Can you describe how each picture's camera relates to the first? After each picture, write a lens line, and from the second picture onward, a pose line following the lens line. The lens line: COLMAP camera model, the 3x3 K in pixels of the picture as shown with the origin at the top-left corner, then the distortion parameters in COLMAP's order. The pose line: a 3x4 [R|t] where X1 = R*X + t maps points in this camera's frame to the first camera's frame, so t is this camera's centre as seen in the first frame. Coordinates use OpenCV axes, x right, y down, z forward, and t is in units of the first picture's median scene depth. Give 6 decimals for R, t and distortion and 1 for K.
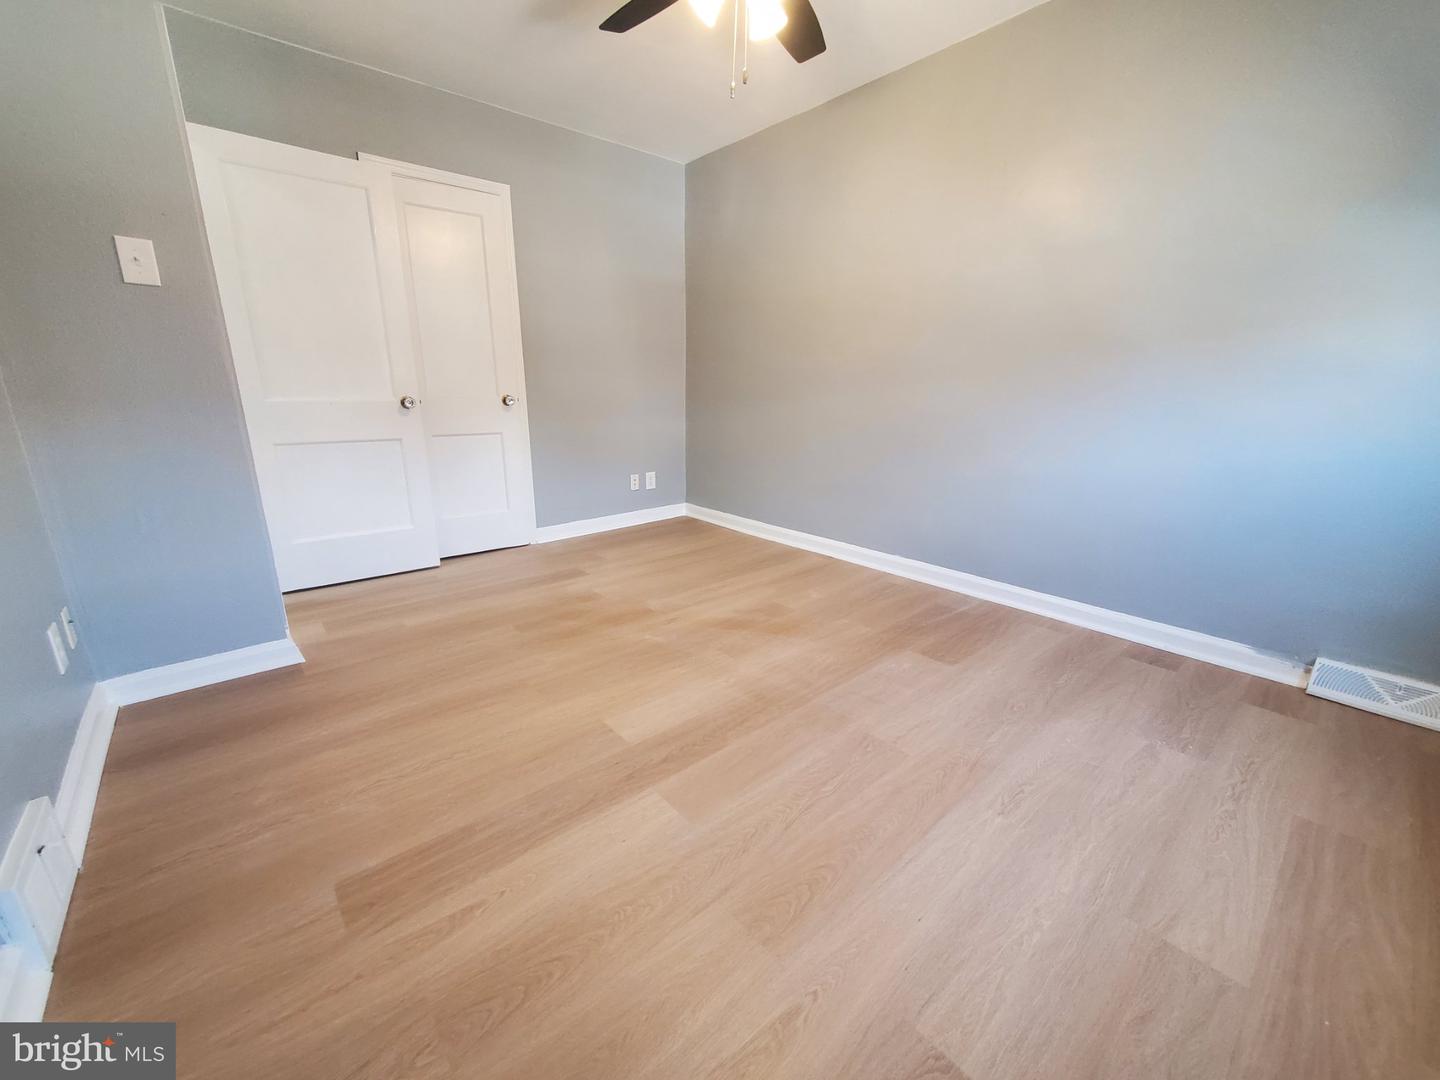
lens RADIAL K [[573.7, 0, 717.0], [0, 573.7, 541.3], [0, 0, 1]] dist [0.000355, -0.000375]
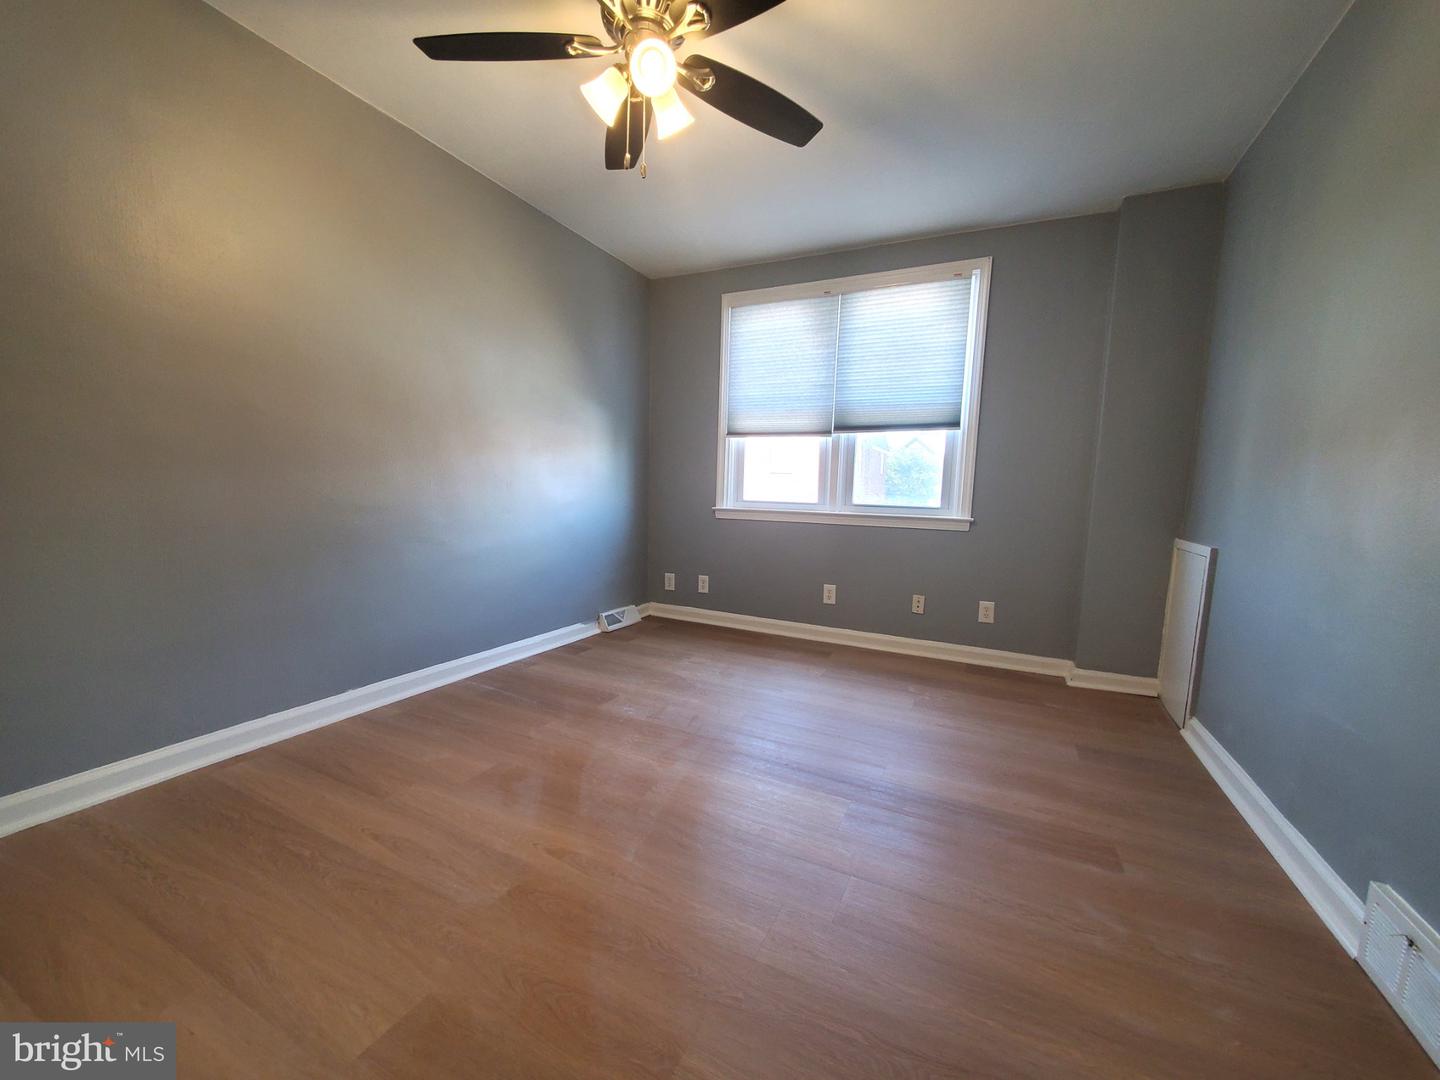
lens RADIAL K [[573.7, 0, 717.2], [0, 573.7, 543.1], [0, 0, 1]] dist [0.000355, -0.000375]
pose [[-0.383767, -0.116721, 0.916024, -0.743374], [0.204945, 0.956474, 0.207737, -0.301768], [-0.900400, 0.267457, -0.343142, 1.091729]]
